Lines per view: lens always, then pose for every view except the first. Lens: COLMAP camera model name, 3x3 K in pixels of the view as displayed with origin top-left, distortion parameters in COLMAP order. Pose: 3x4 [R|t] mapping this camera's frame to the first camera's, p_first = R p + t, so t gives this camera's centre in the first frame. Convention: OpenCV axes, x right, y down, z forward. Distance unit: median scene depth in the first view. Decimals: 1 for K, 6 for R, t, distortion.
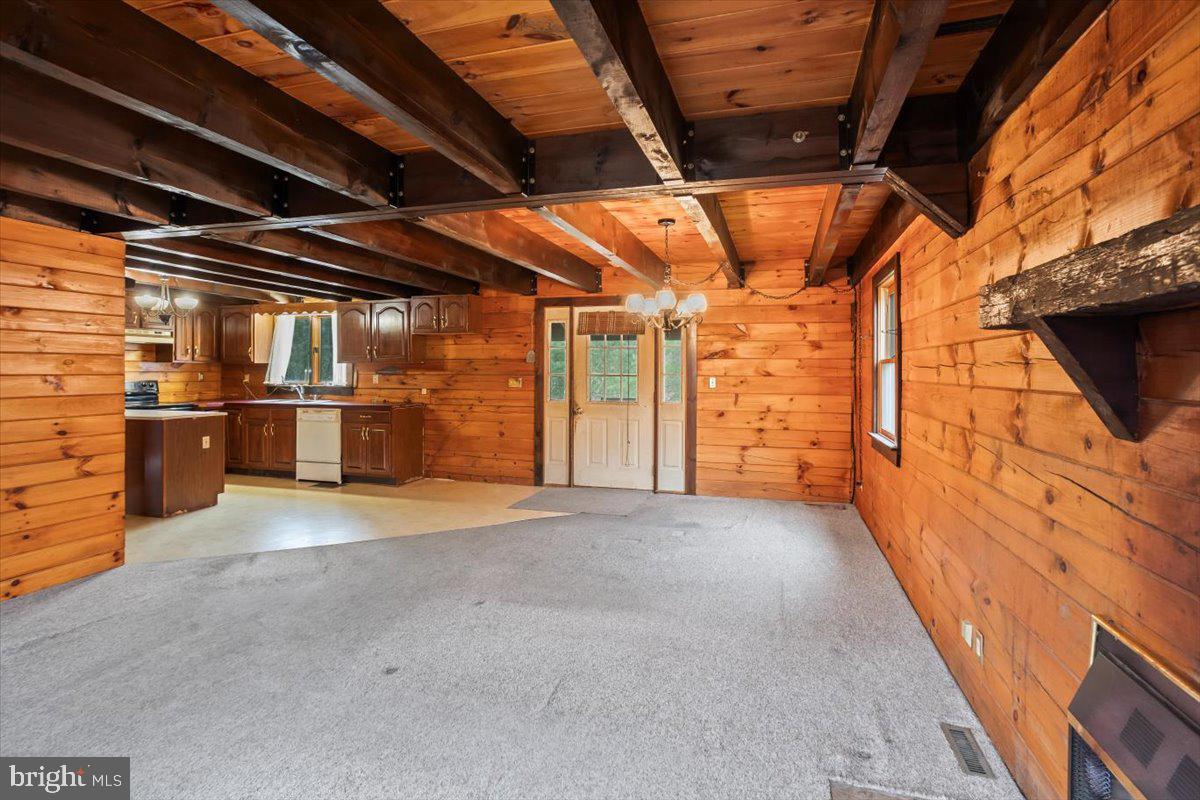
lens RADIAL K [[600.4, 0, 575.5], [0, 600.4, 383.6], [0, 0, 1]] dist [-0.039408, 0.031736]
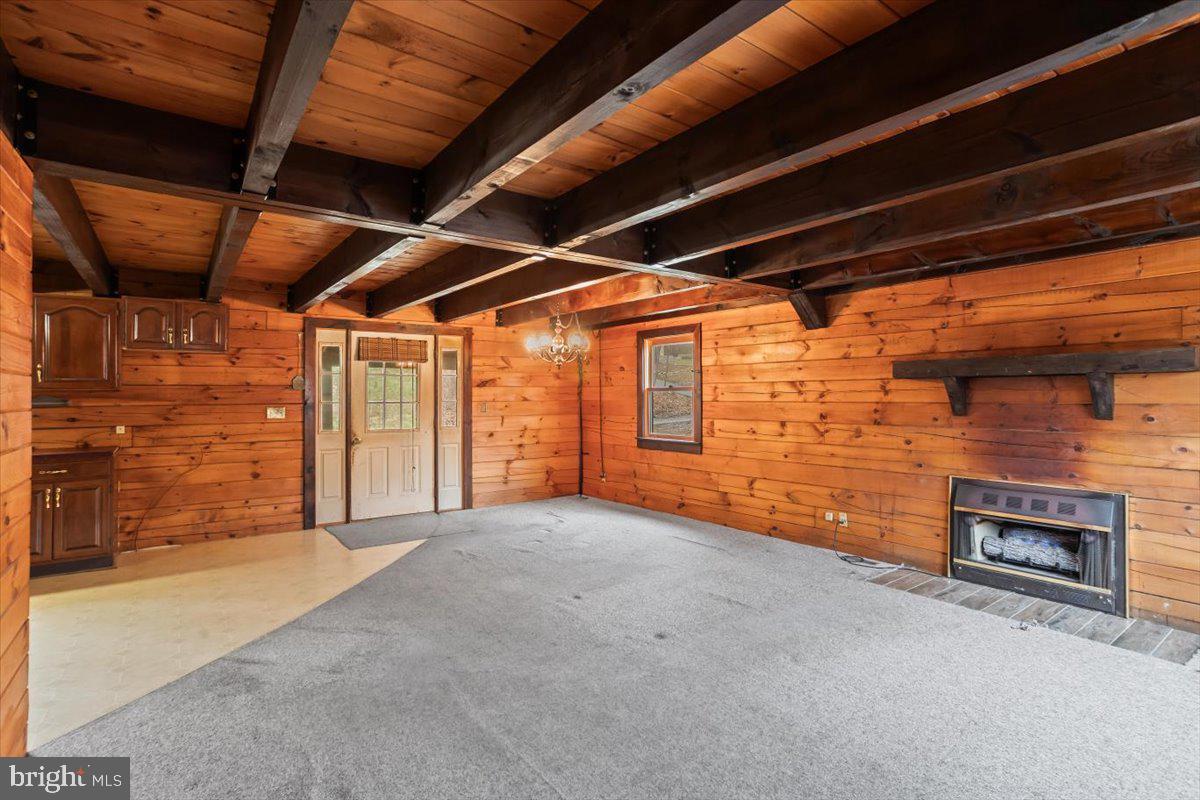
lens RADIAL K [[604.1, 0, 600.0], [0, 604.1, 400.0], [0, 0, 1]] dist [-0.047703, 0.032384]
pose [[0.589417, -0.011885, 0.807741, -0.574504], [0.027903, 0.999595, -0.005654, -0.002921], [-0.807347, 0.025871, 0.589510, 0.145229]]
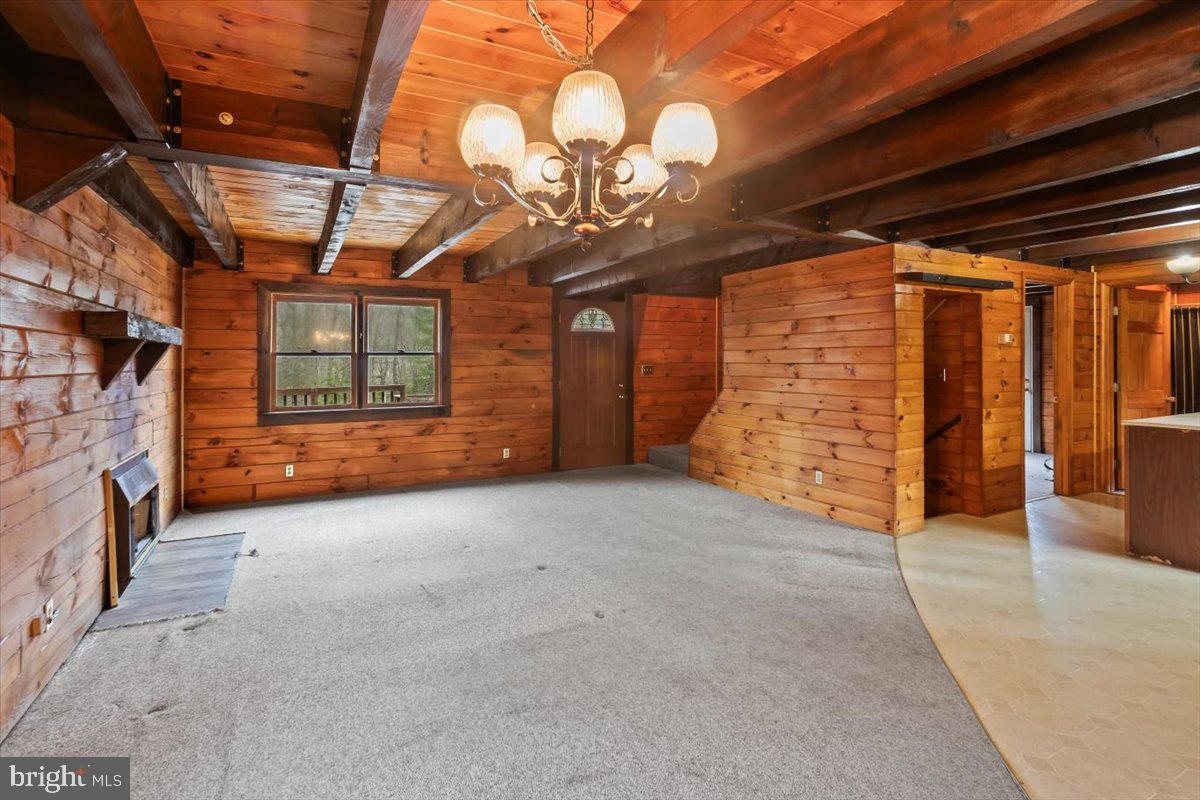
lens RADIAL K [[622.8, 0, 604.1], [0, 622.8, 361.2], [0, 0, 1]] dist [-0.061513, 0.036617]
pose [[-0.693903, 0.002403, -0.720065, 0.276389], [-0.015835, 0.999702, 0.018595, -0.020945], [0.719895, 0.024306, -0.693658, 0.889098]]
